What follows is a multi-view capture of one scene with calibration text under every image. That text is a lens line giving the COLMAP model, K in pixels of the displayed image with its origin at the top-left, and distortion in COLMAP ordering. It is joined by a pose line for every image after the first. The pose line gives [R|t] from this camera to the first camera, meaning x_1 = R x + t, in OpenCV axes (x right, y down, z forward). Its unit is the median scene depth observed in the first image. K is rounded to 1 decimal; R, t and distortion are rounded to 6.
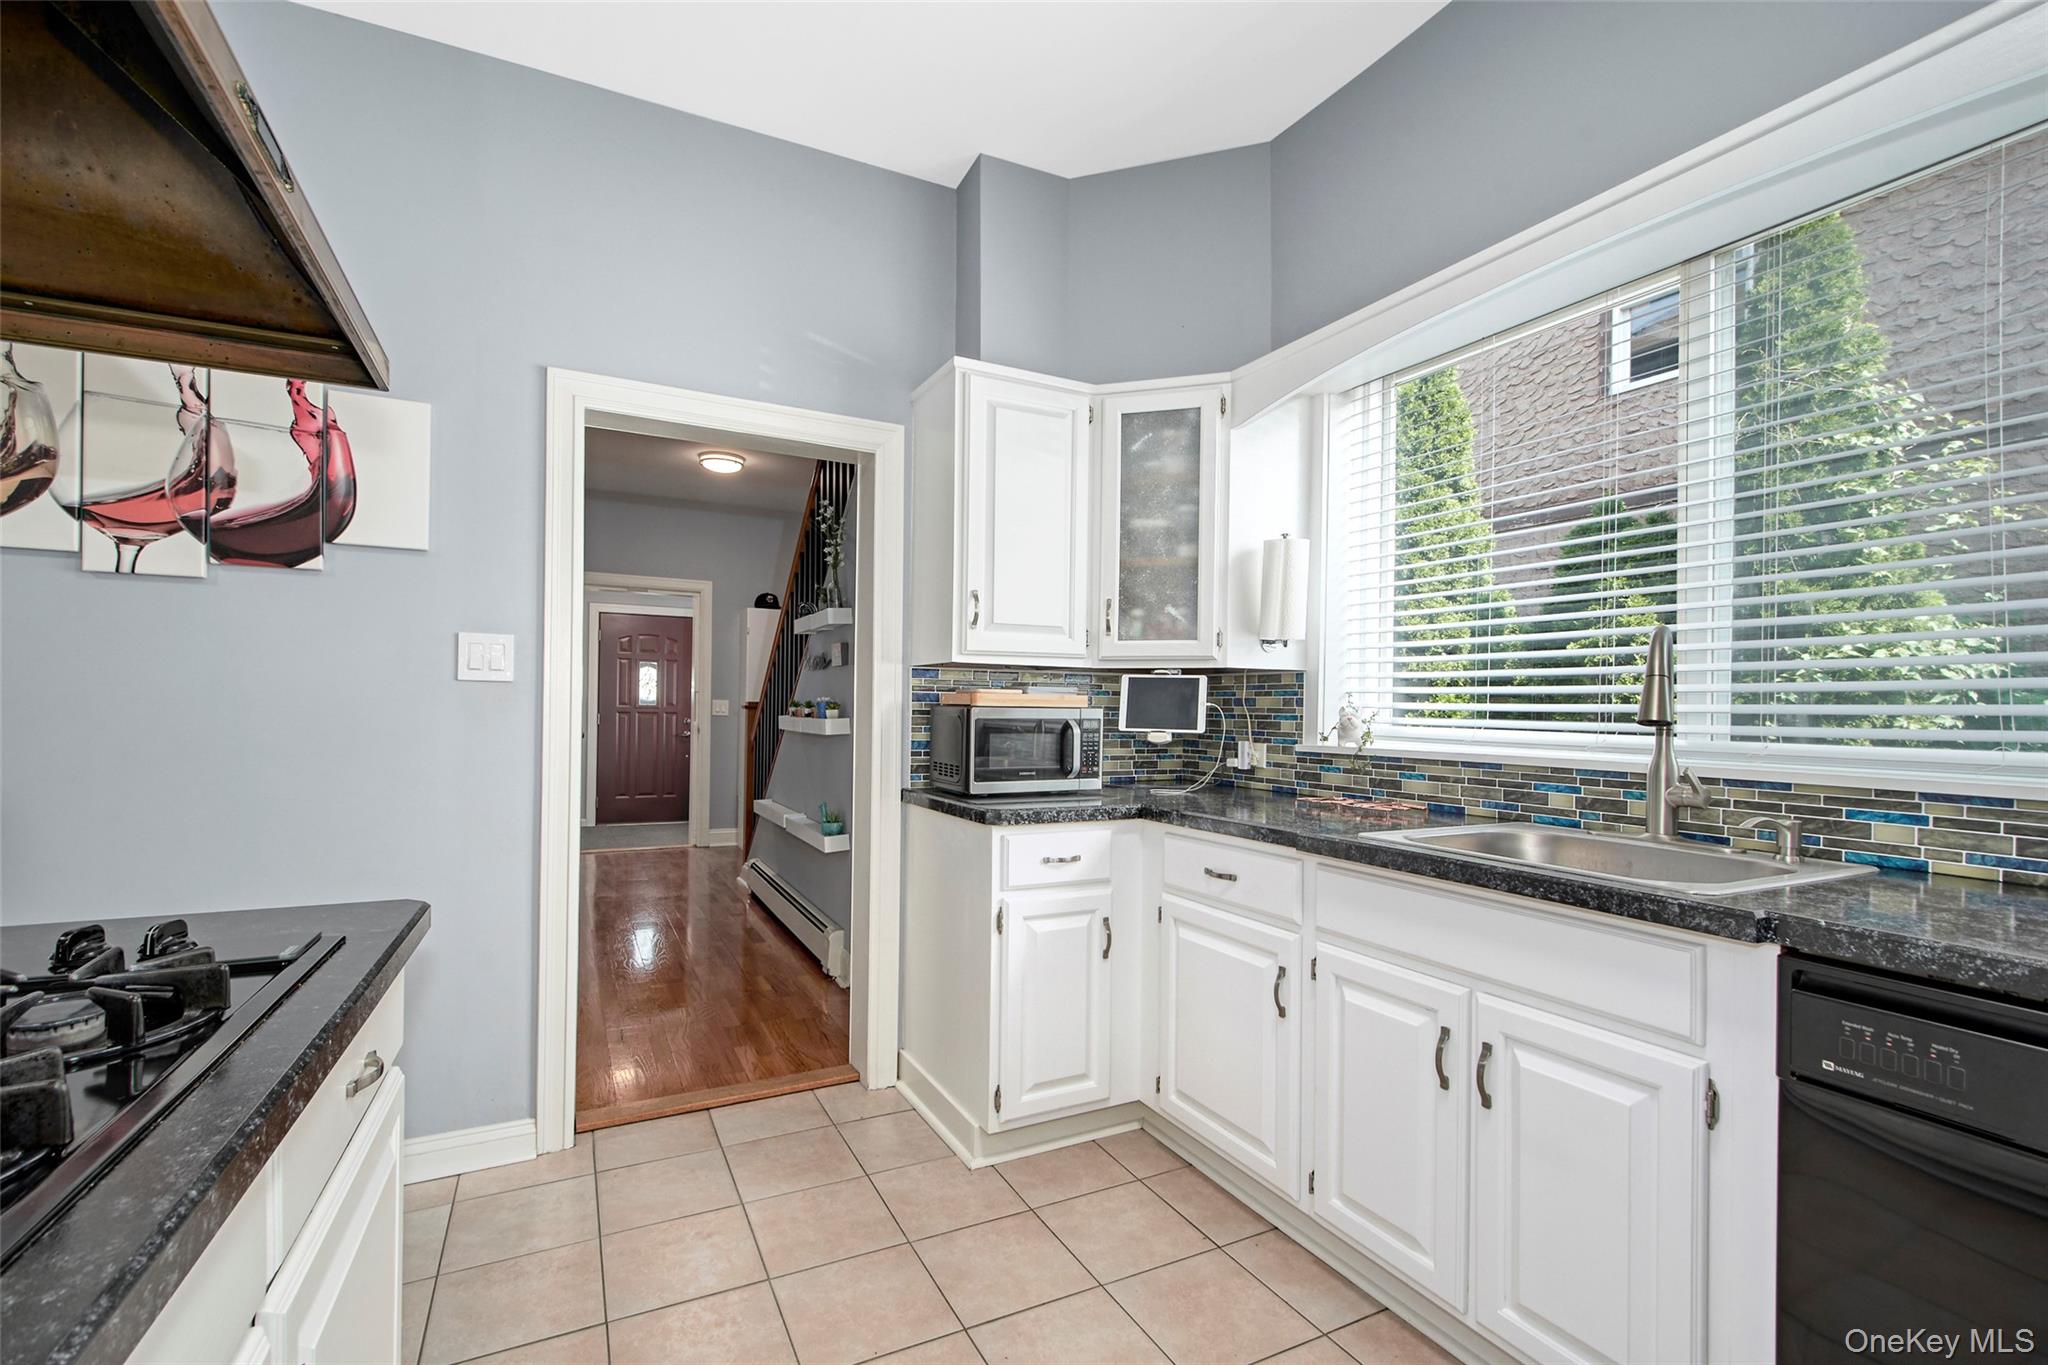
lens RADIAL K [[903.8, 0, 1018.4], [0, 903.8, 700.6], [0, 0, 1]] dist [0.002664, -0.000065]
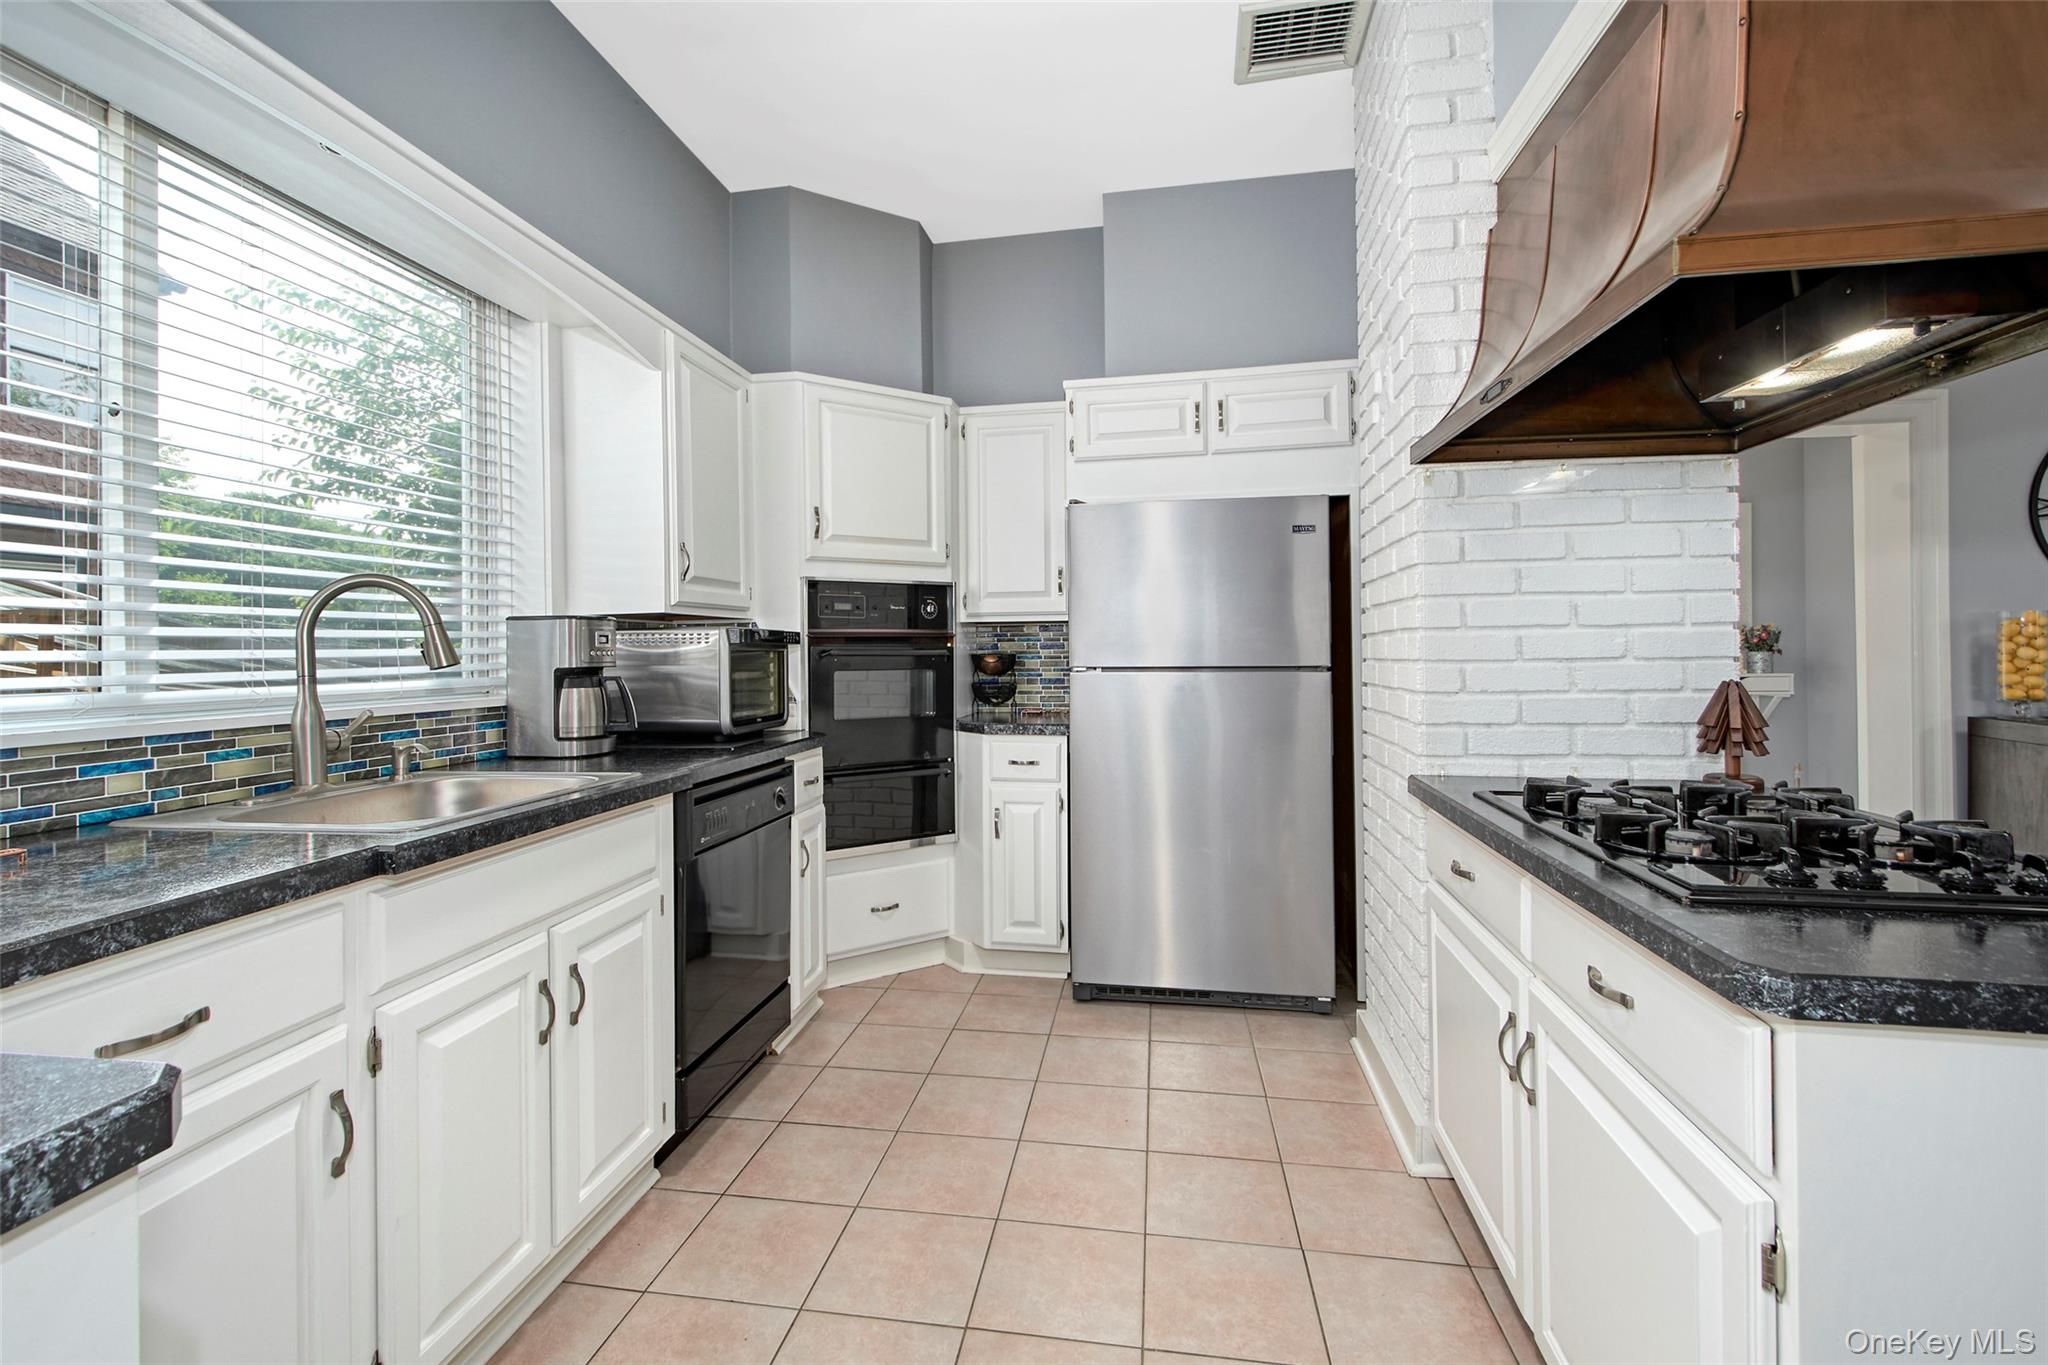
lens RADIAL K [[903.8, 0, 1032.5], [0, 903.8, 636.4], [0, 0, 1]] dist [0.002664, -0.000065]
pose [[-0.813316, 0.005533, 0.581796, -0.421828], [-0.001739, 0.999927, -0.011941, 0.000229], [-0.581820, -0.010723, -0.813247, 1.186702]]
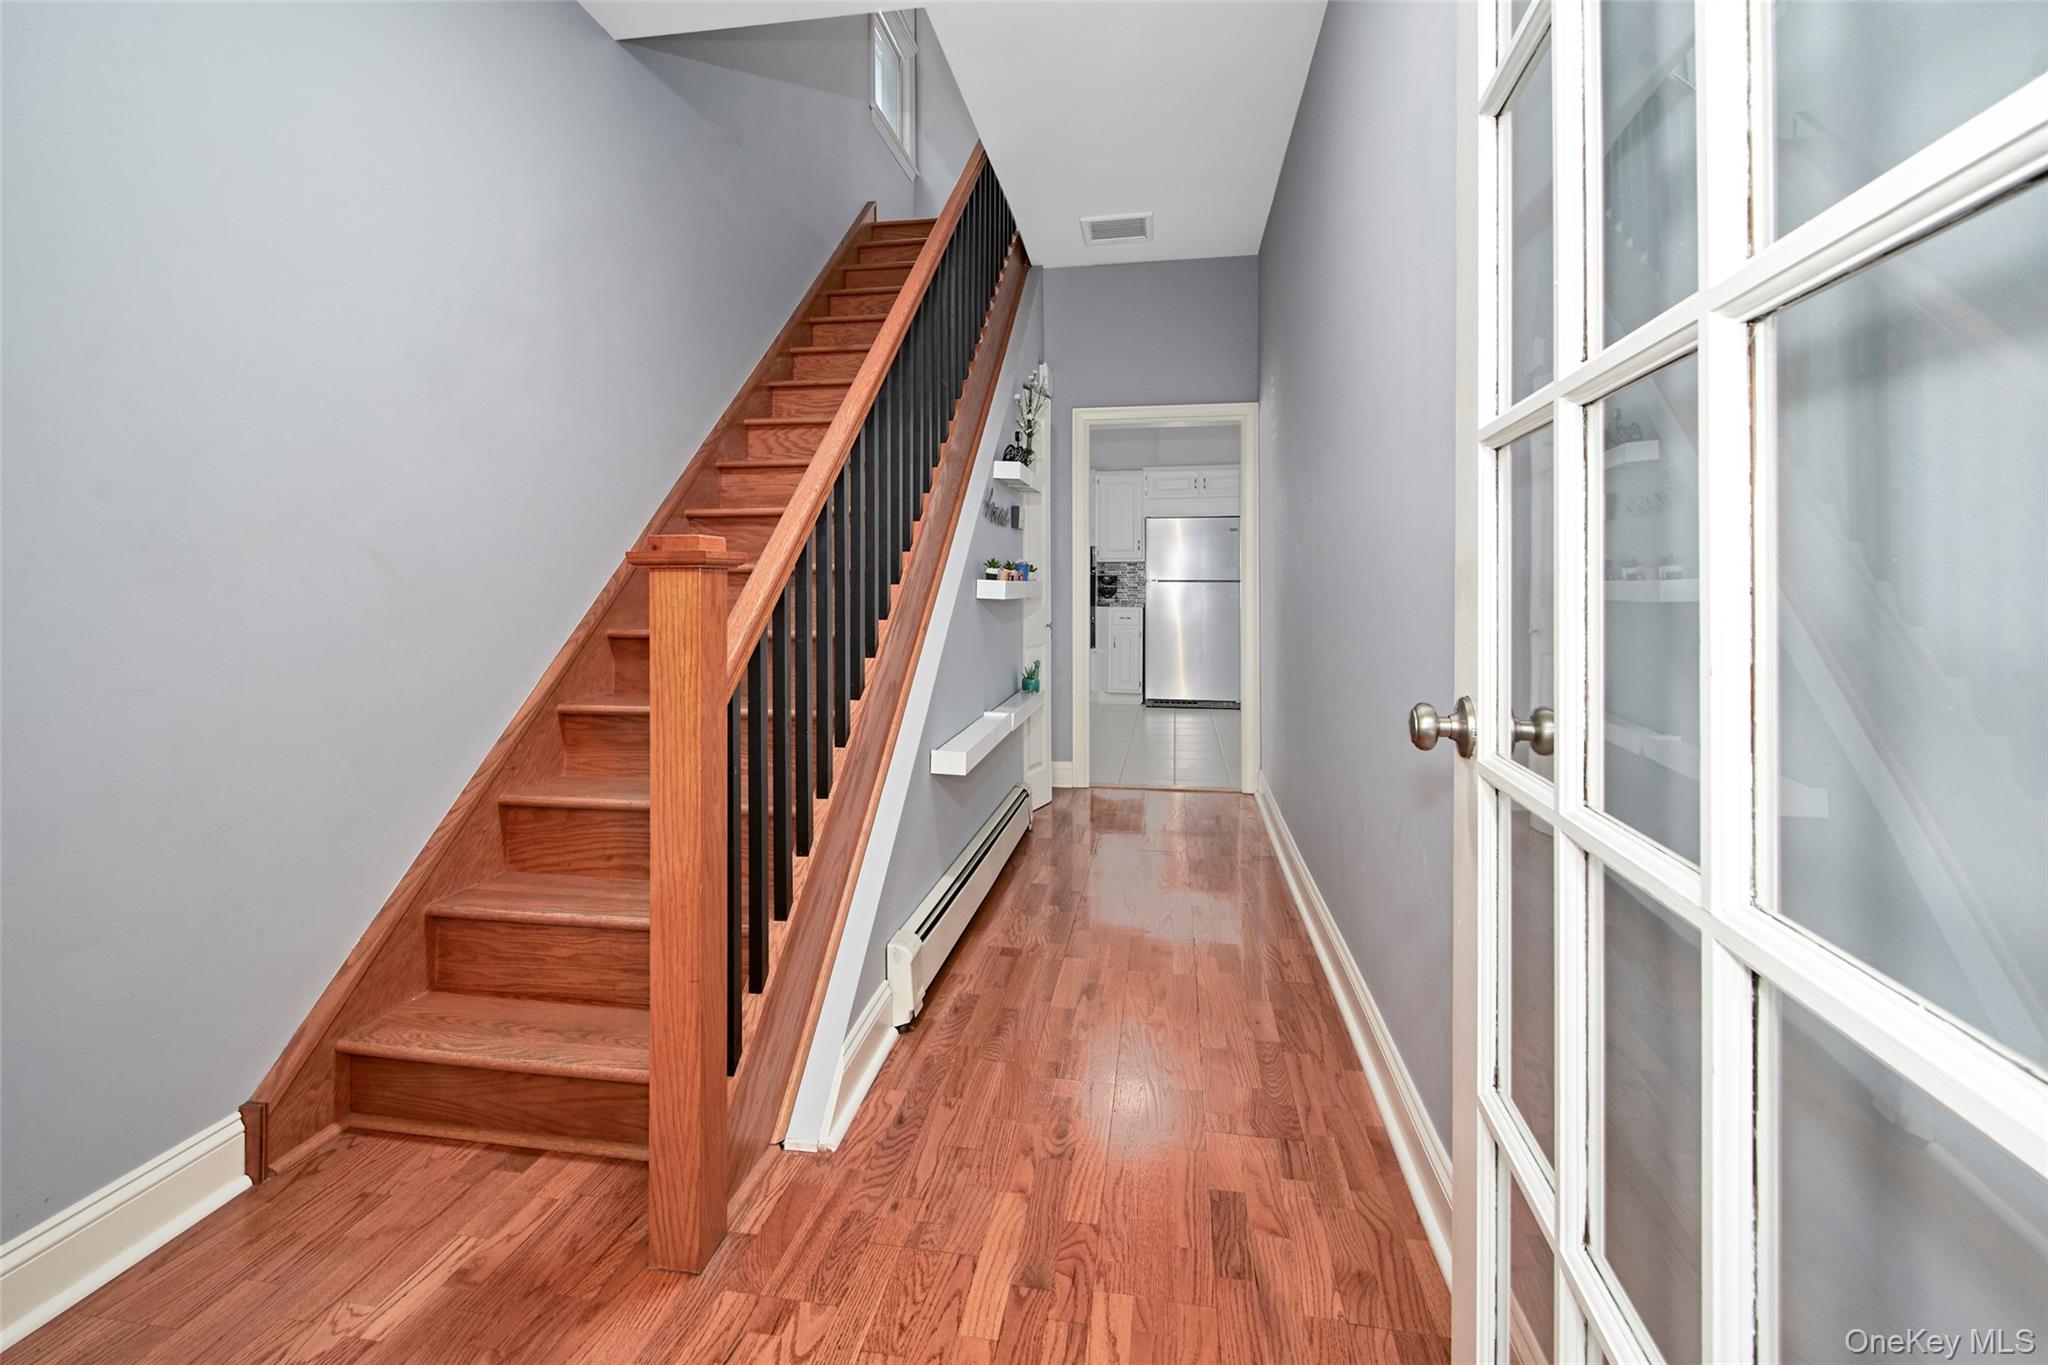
lens RADIAL K [[903.8, 0, 1027.2], [0, 903.8, 675.4], [0, 0, 1]] dist [0.002664, -0.000065]
pose [[-0.809051, -0.064090, 0.584233, -1.536327], [0.000291, 0.993993, 0.109443, 0.014299], [-0.587738, 0.088715, -0.804173, 3.490202]]
